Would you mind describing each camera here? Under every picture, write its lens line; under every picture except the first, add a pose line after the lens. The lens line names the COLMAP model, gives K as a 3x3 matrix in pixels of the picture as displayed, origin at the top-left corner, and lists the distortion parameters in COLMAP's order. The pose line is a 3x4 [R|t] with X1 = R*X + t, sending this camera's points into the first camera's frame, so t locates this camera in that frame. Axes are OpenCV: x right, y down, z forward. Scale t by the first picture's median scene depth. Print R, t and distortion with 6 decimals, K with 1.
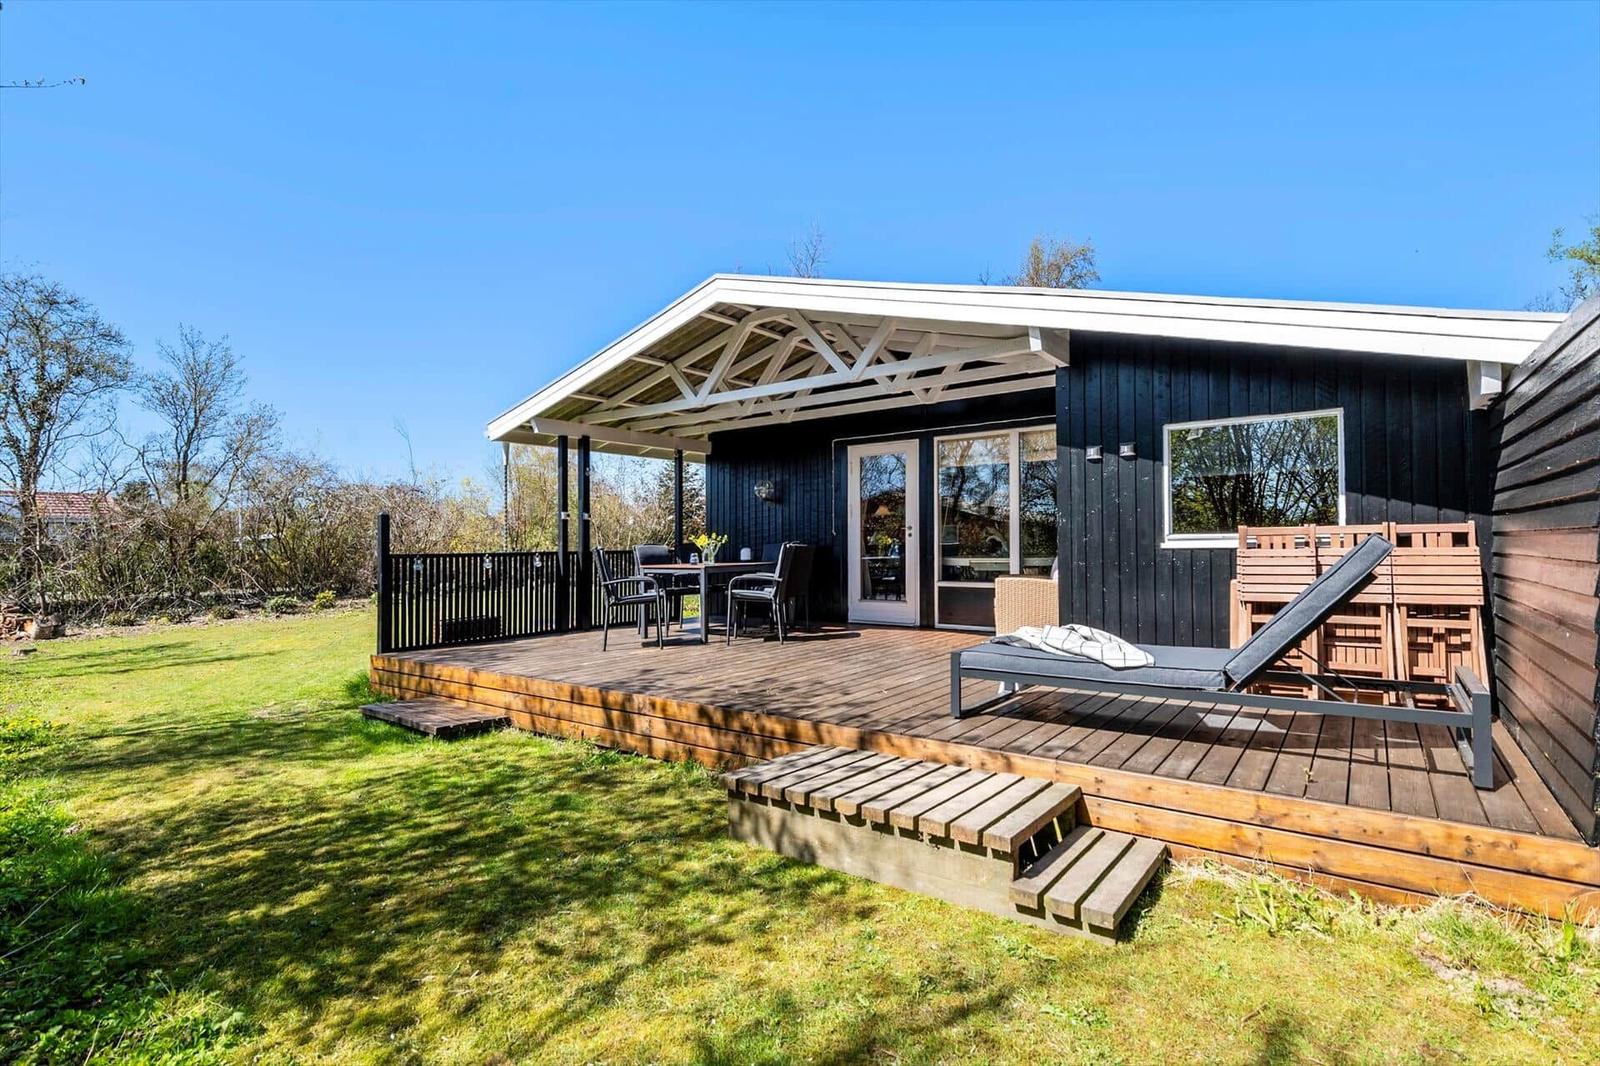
lens RADIAL K [[758.2, 0, 800.0], [0, 758.2, 533.0], [0, 0, 1]] dist [0.003272, 0.000150]
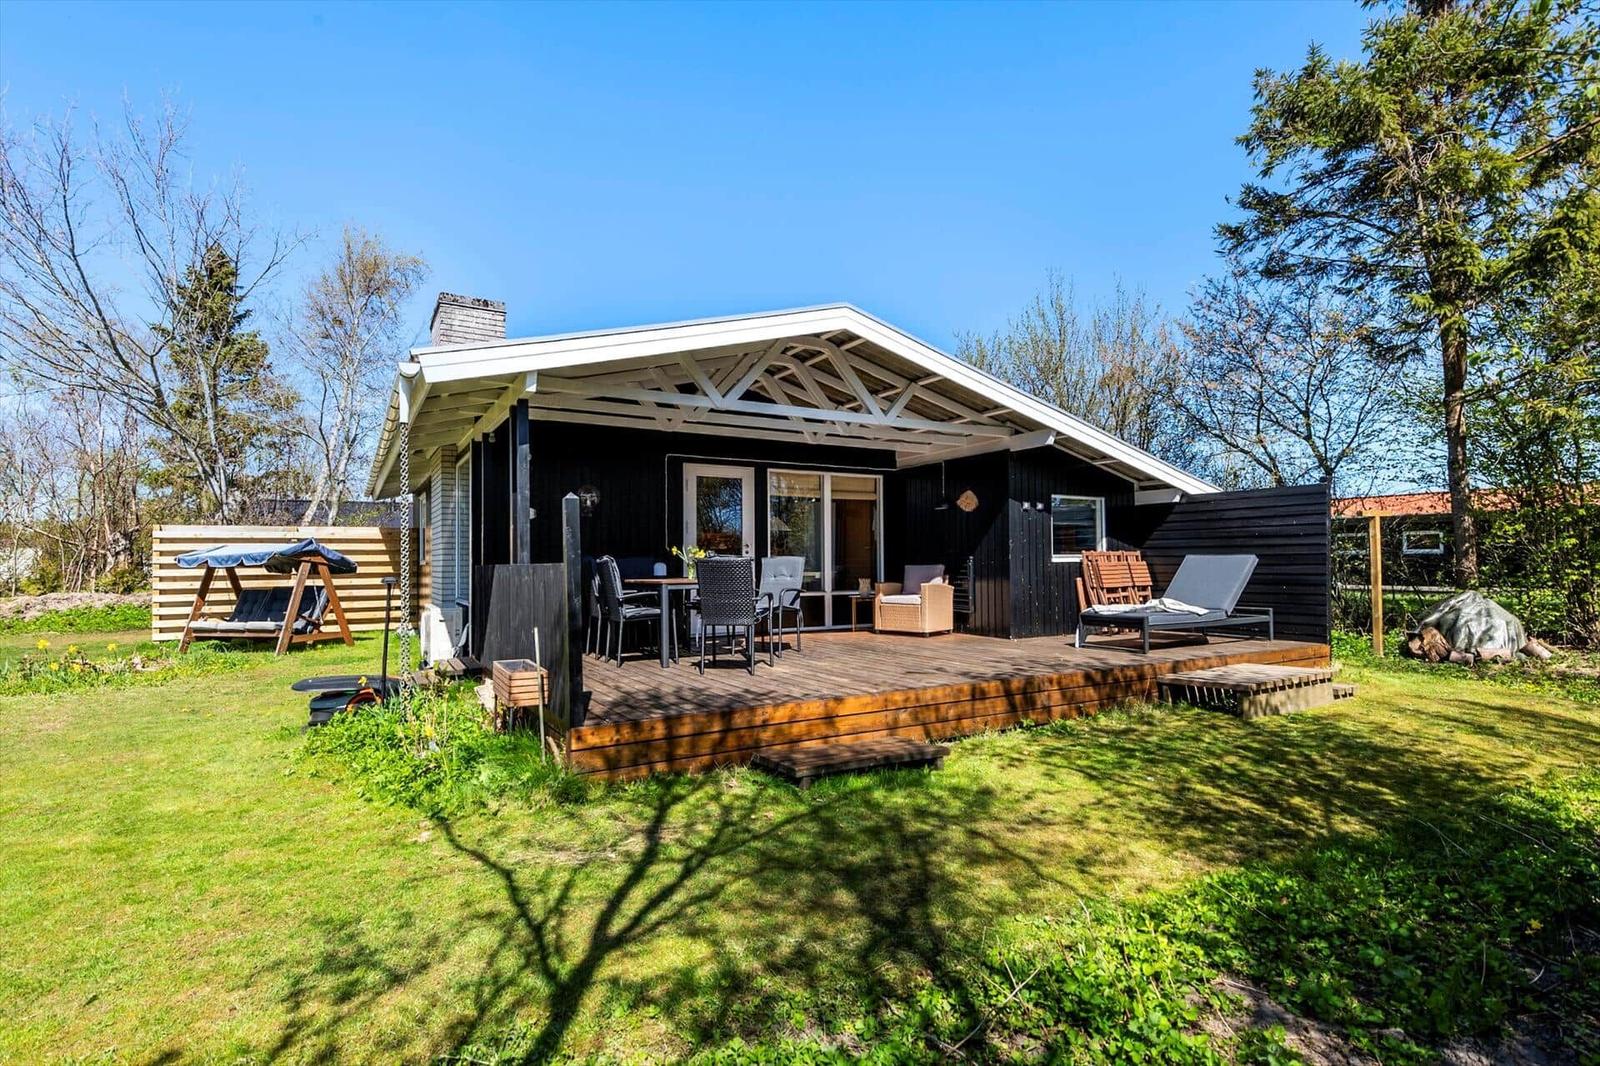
lens RADIAL K [[758.2, 0, 800.0], [0, 758.2, 533.0], [0, 0, 1]] dist [0.003272, 0.000150]
pose [[0.421847, 0.046847, 0.905456, -1.613097], [-0.013347, 0.998877, -0.045462, 0.046218], [-0.906569, 0.007093, 0.421998, 0.895697]]
